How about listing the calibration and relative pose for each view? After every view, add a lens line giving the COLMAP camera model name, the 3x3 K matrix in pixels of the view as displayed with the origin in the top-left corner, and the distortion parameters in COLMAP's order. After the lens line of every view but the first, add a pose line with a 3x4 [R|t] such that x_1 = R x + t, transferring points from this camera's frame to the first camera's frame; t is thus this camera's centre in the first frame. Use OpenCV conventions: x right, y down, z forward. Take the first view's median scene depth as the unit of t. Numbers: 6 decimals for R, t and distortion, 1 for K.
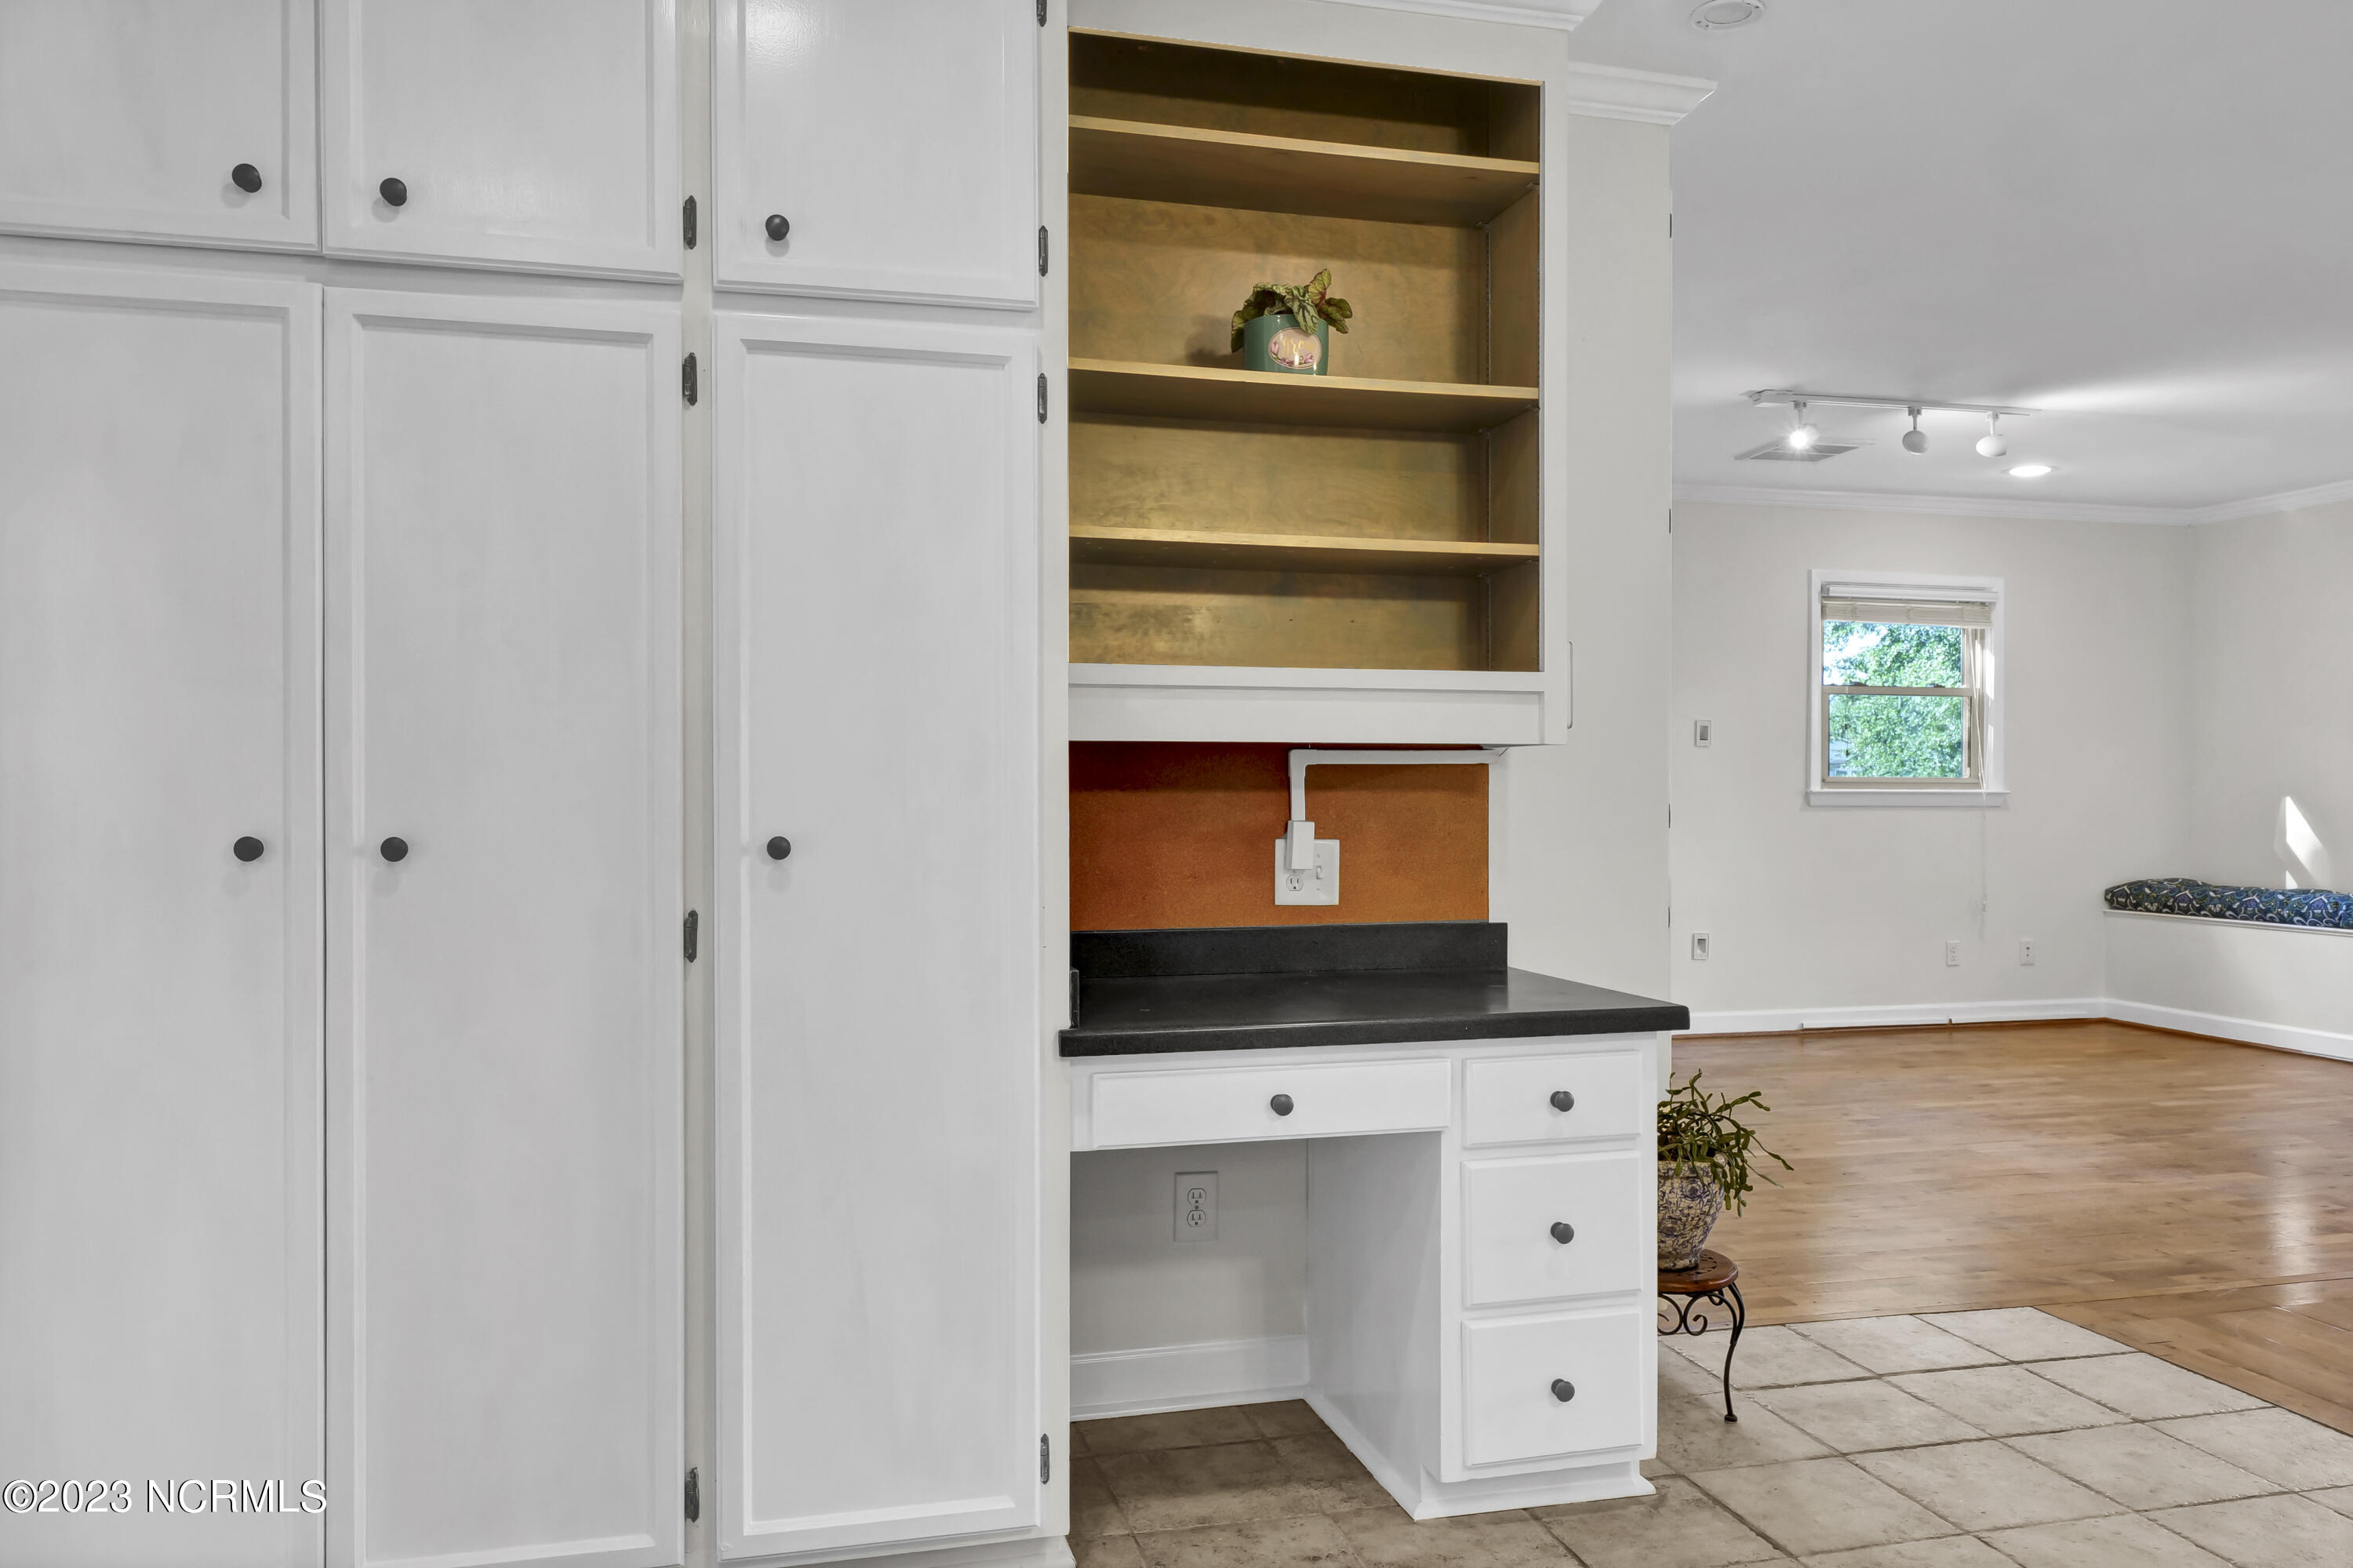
lens RADIAL K [[1682.9, 0, 1177.4], [0, 1682.9, 793.6], [0, 0, 1]] dist [-0.002303, 0.004211]
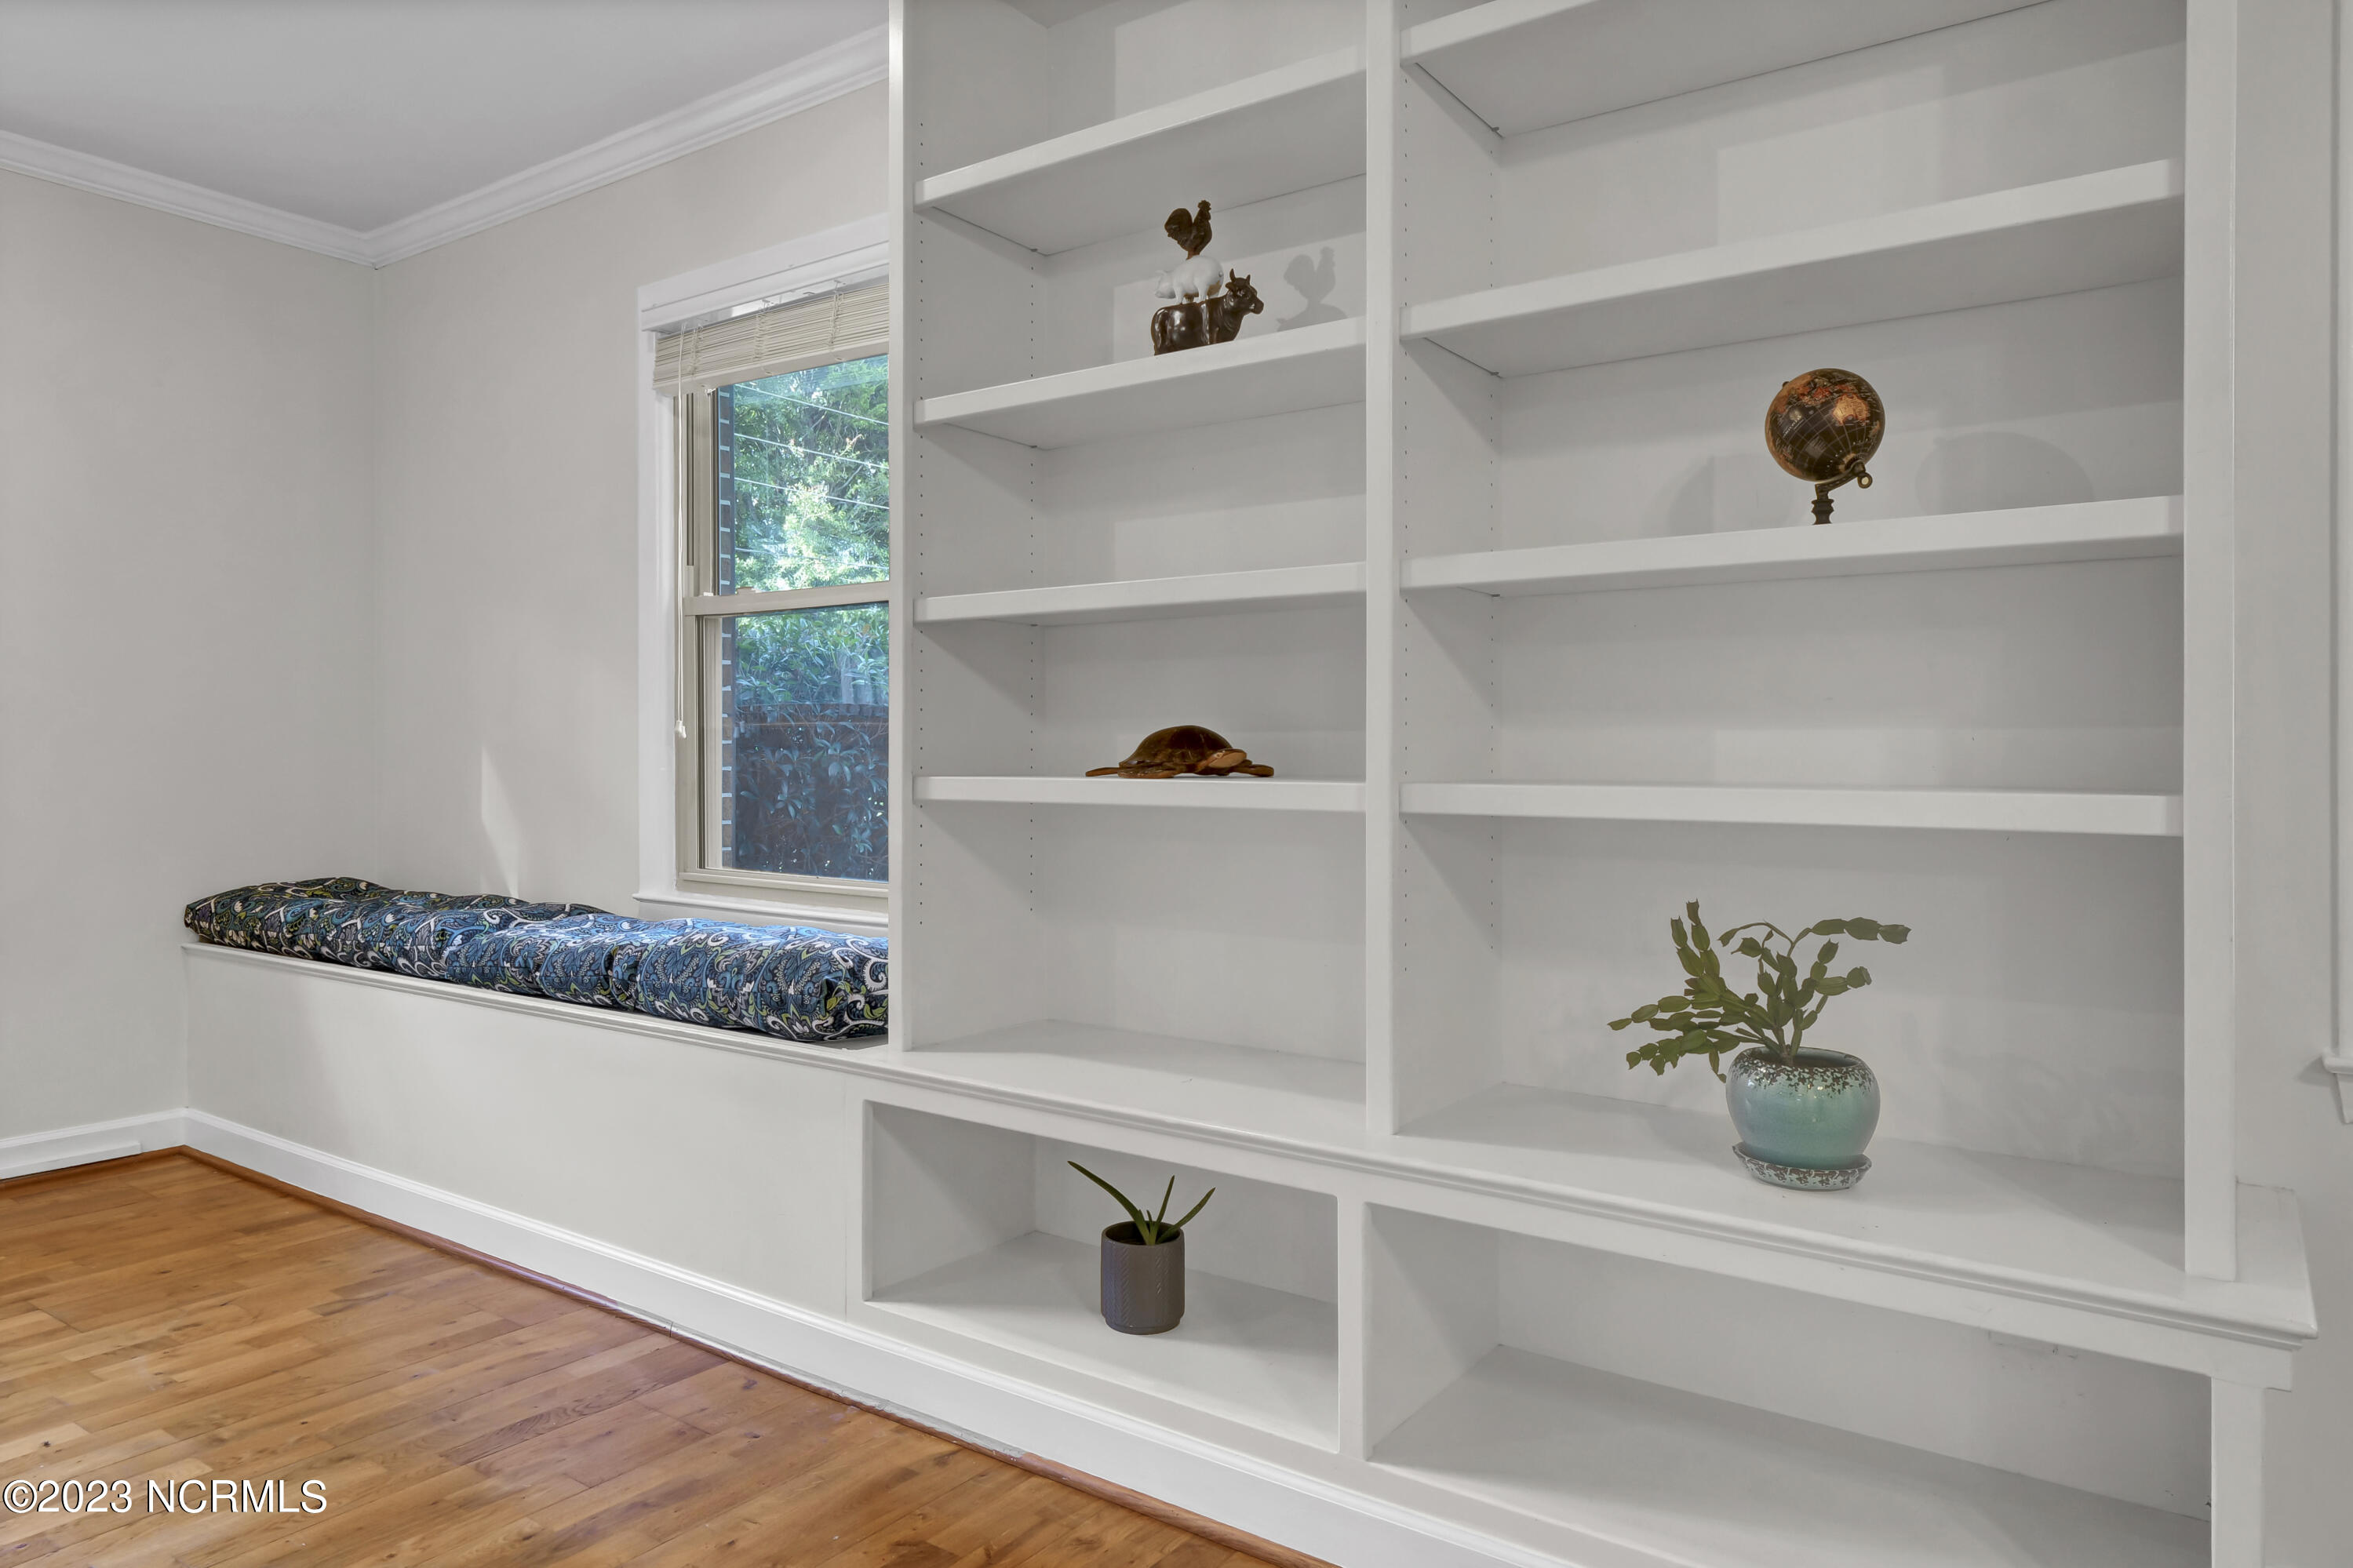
lens RADIAL K [[1489.3, 0, 1152.7], [0, 1489.3, 745.5], [0, 0, 1]] dist [0.001417, 0.001519]
pose [[0.771056, 0.004508, 0.636751, 1.284321], [0.000414, 0.999971, -0.007581, 0.025962], [-0.636767, 0.006109, 0.771032, 1.157664]]
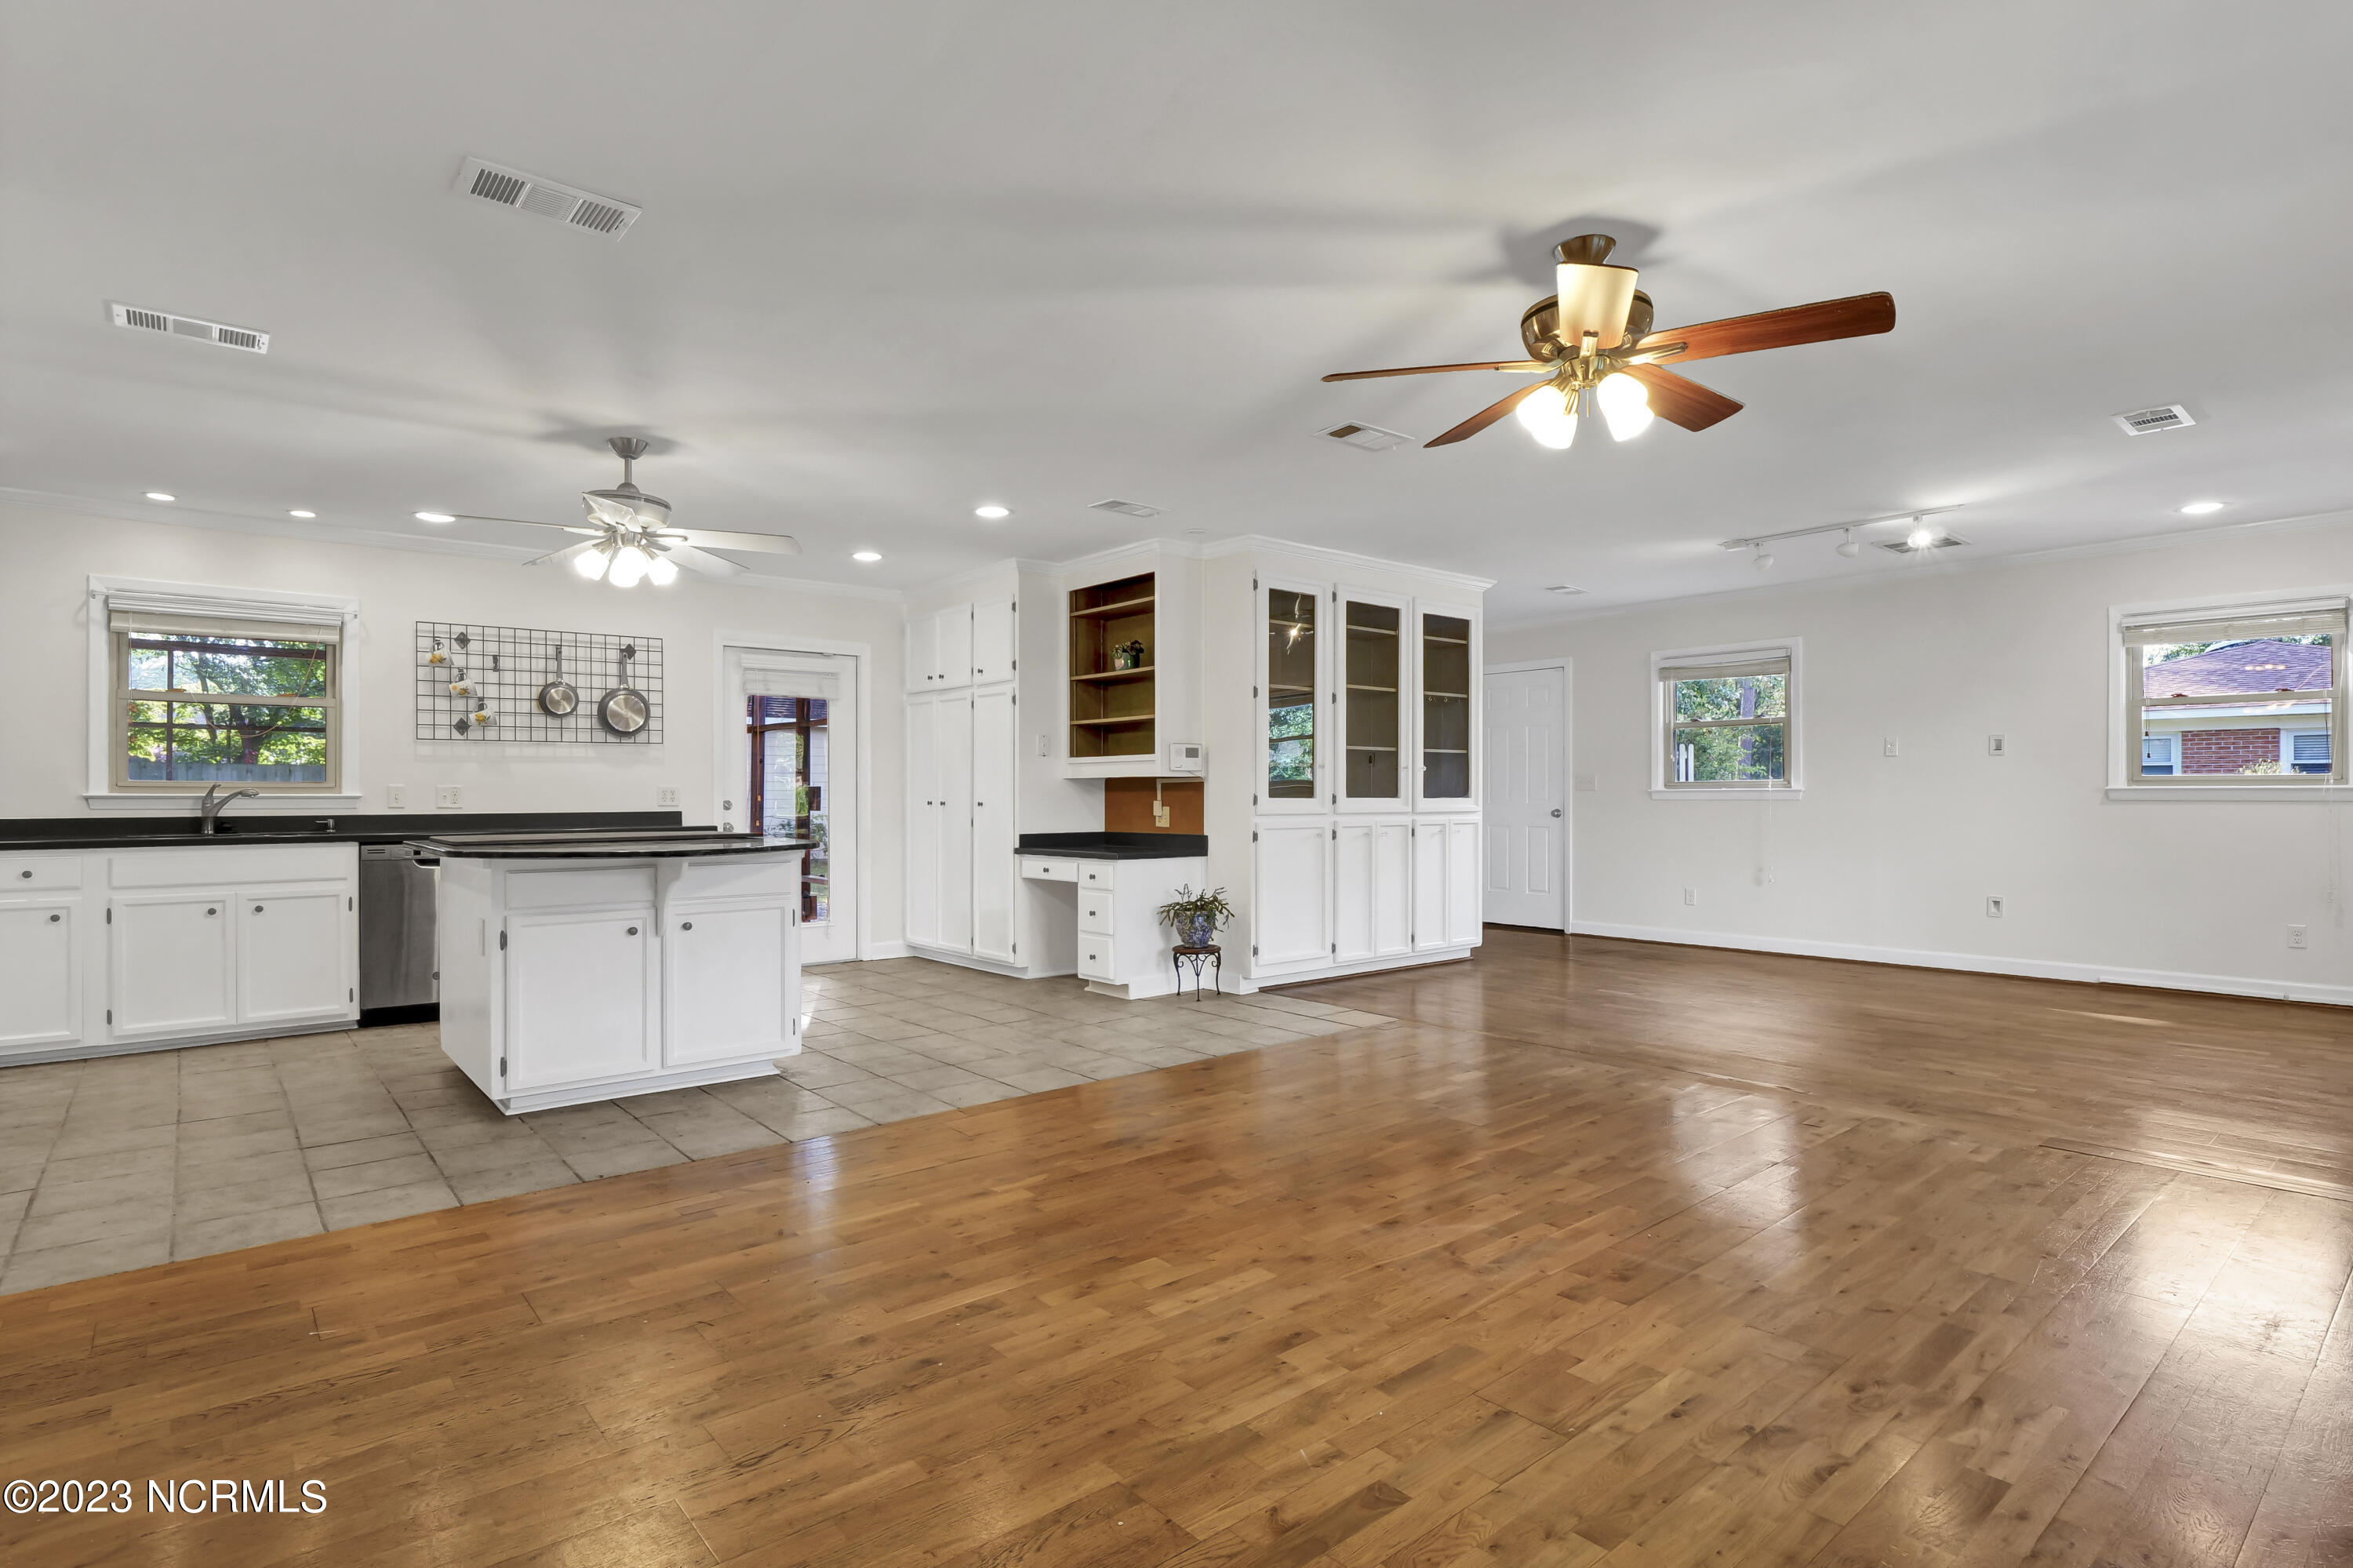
lens RADIAL K [[1177.2, 0, 1179.8], [0, 1177.2, 789.0], [0, 0, 1]] dist [-0.010624, -0.004225]
pose [[0.437556, -0.006428, -0.899168, 2.112337], [0.001353, 0.999978, -0.006490, 0.008929], [0.899190, 0.001623, 0.437555, 0.053491]]
